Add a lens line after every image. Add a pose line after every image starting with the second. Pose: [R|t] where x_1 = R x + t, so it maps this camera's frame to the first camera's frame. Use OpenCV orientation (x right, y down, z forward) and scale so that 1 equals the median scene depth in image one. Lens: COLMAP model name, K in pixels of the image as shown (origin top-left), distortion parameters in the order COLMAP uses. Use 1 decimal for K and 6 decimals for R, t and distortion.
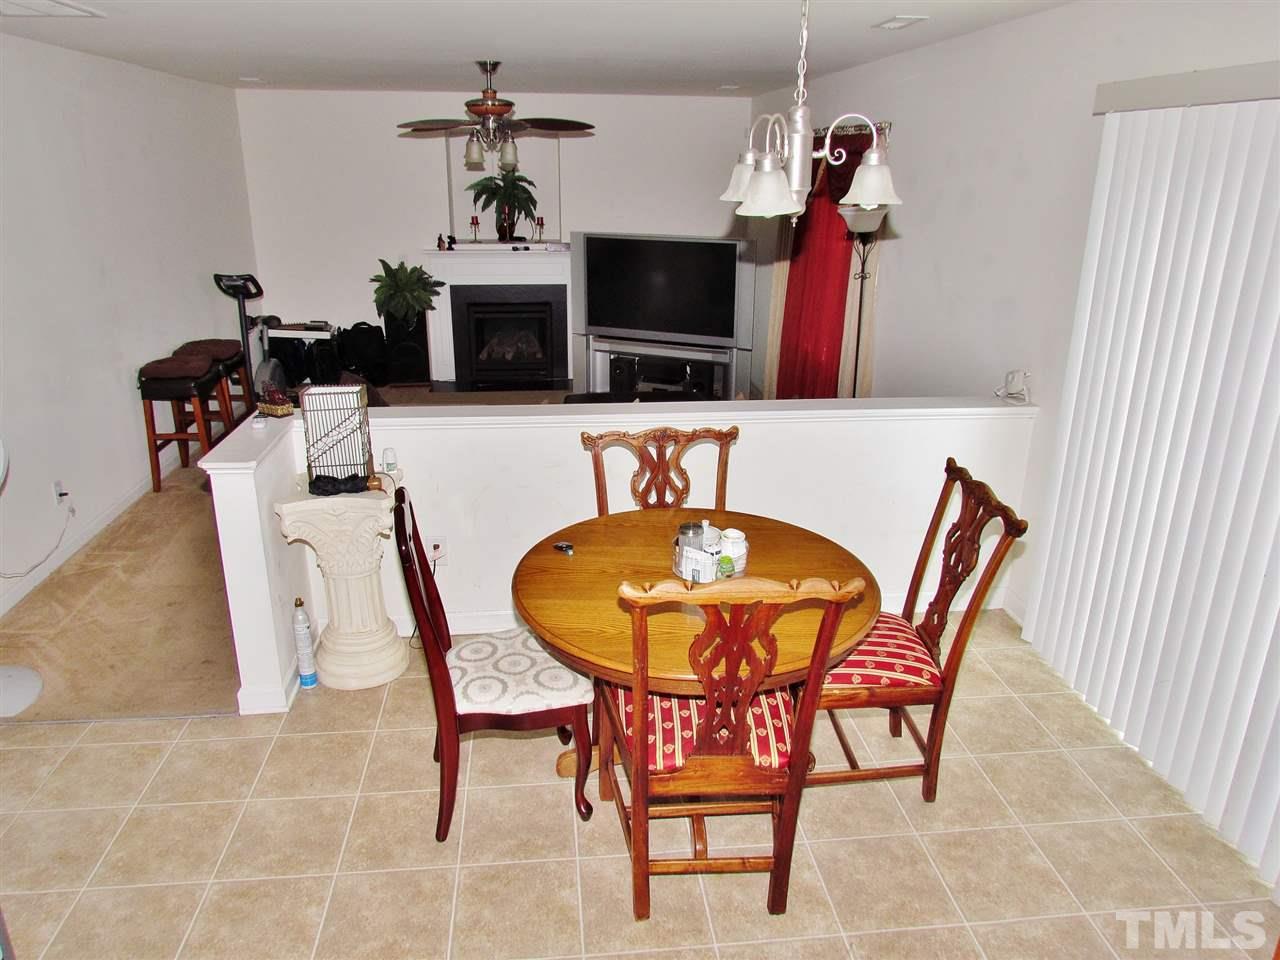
lens RADIAL K [[915.0, 0, 639.7], [0, 915.0, 470.4], [0, 0, 1]] dist [-0.004879, -0.001270]
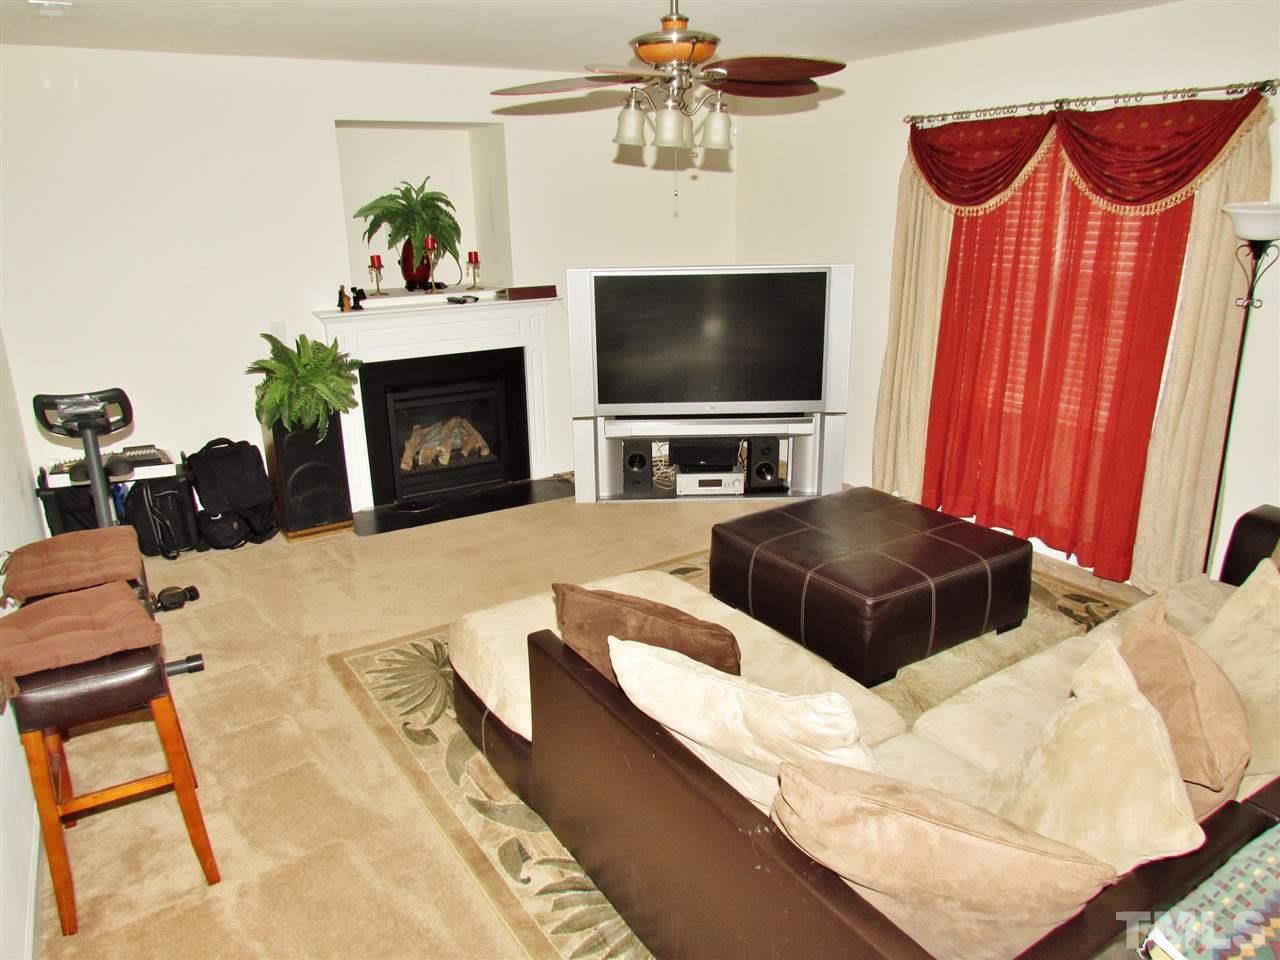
lens RADIAL K [[915.0, 0, 639.7], [0, 915.0, 470.4], [0, 0, 1]] dist [-0.004879, -0.001270]
pose [[0.919103, -0.138220, 0.368978, -0.275947], [0.150154, 0.988656, -0.003673, -0.098305], [-0.364285, 0.058779, 0.929431, 0.342562]]
